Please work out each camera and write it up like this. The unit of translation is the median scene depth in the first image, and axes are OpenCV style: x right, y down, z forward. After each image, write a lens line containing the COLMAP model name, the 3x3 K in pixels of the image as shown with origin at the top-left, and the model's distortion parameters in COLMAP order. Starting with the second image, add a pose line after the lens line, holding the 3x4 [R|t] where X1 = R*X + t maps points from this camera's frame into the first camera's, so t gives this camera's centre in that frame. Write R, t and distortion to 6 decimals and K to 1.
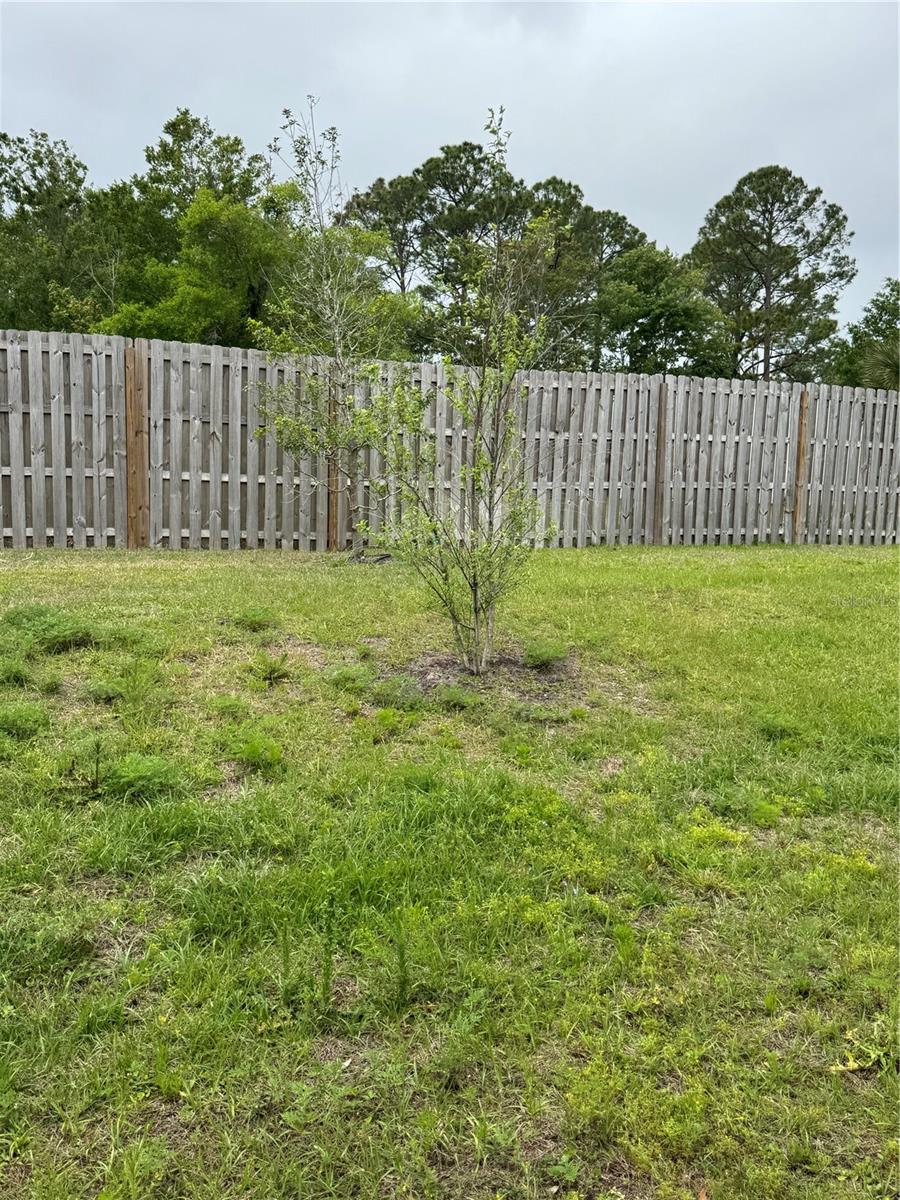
lens RADIAL K [[1034.2, 0, 450.0], [0, 1034.2, 600.0], [0, 0, 1]] dist [0.002469, 0.001180]
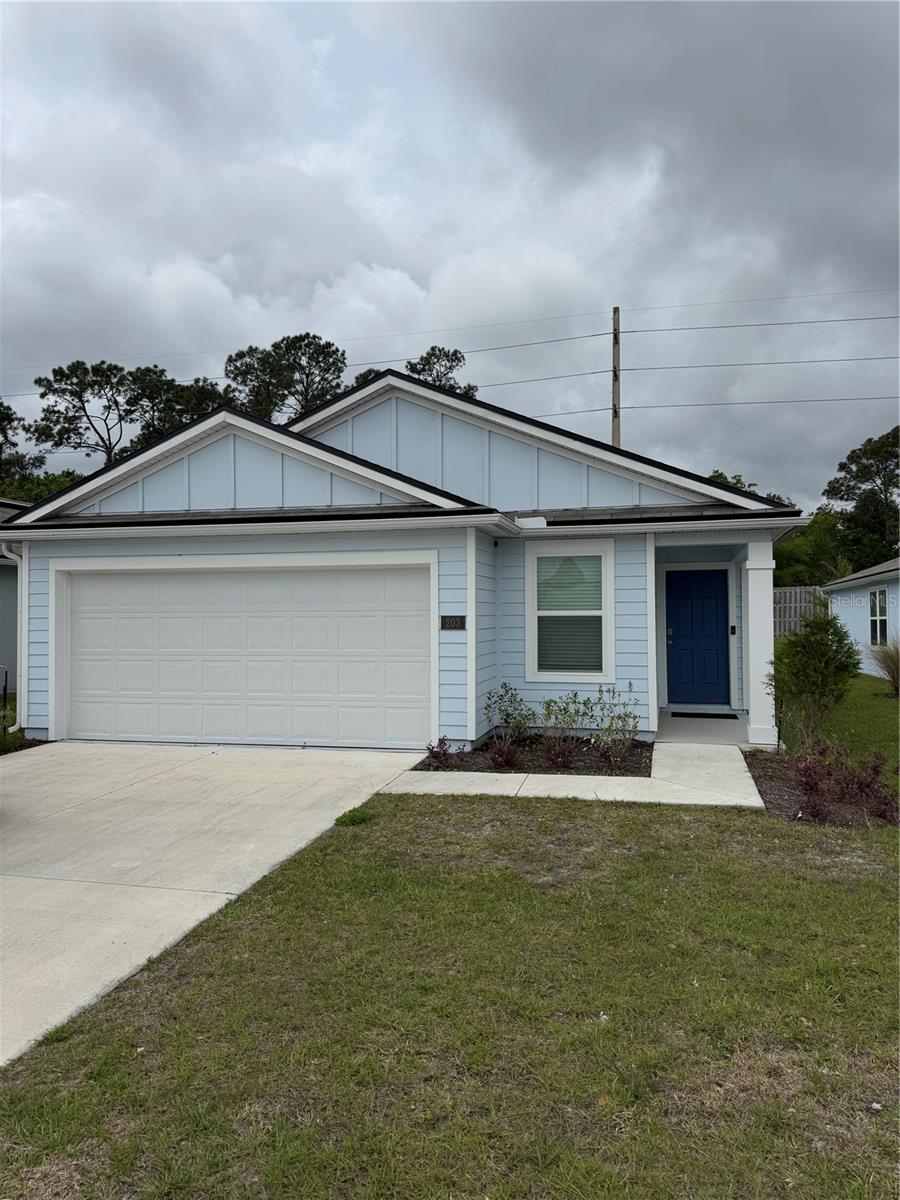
lens RADIAL K [[819.1, 0, 450.0], [0, 819.1, 600.0], [0, 0, 1]] dist [0.168667, -0.335473]
pose [[0.785527, -0.022067, -0.618434, 0.571640], [-0.060752, 0.991787, -0.112555, 0.123421], [0.615839, 0.125986, 0.777734, -1.109440]]
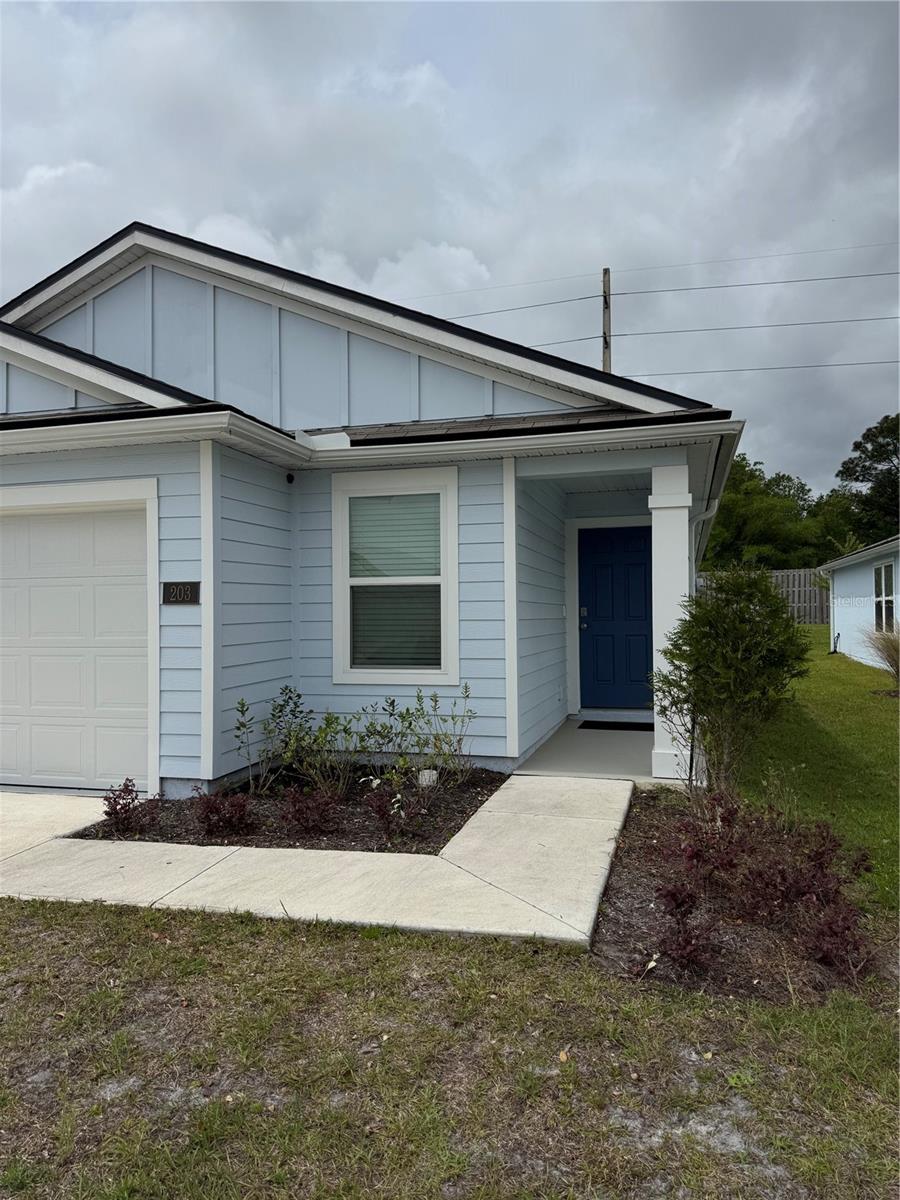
lens RADIAL K [[823.2, 0, 450.0], [0, 823.2, 600.0], [0, 0, 1]] dist [0.128177, -0.212171]
pose [[0.774204, -0.020128, -0.632616, 0.553790], [-0.056776, 0.993256, -0.101086, 0.113998], [0.630384, 0.114178, 0.767841, -0.963019]]
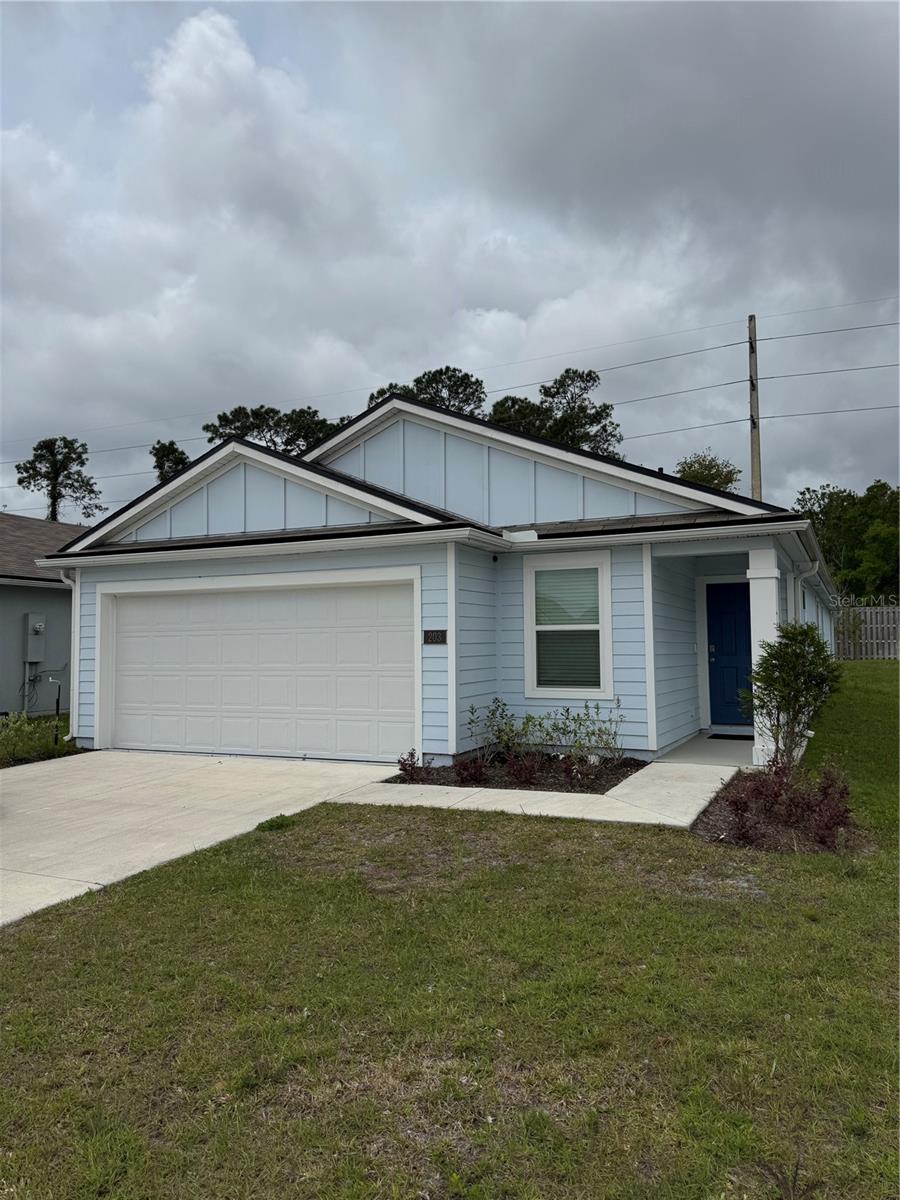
lens RADIAL K [[819.1, 0, 450.0], [0, 819.1, 600.0], [0, 0, 1]] dist [0.168667, -0.335473]
pose [[0.650491, -0.052567, -0.757693, 0.627853], [-0.071407, 0.988950, -0.129915, 0.123132], [0.756150, 0.138613, 0.639550, -1.058914]]
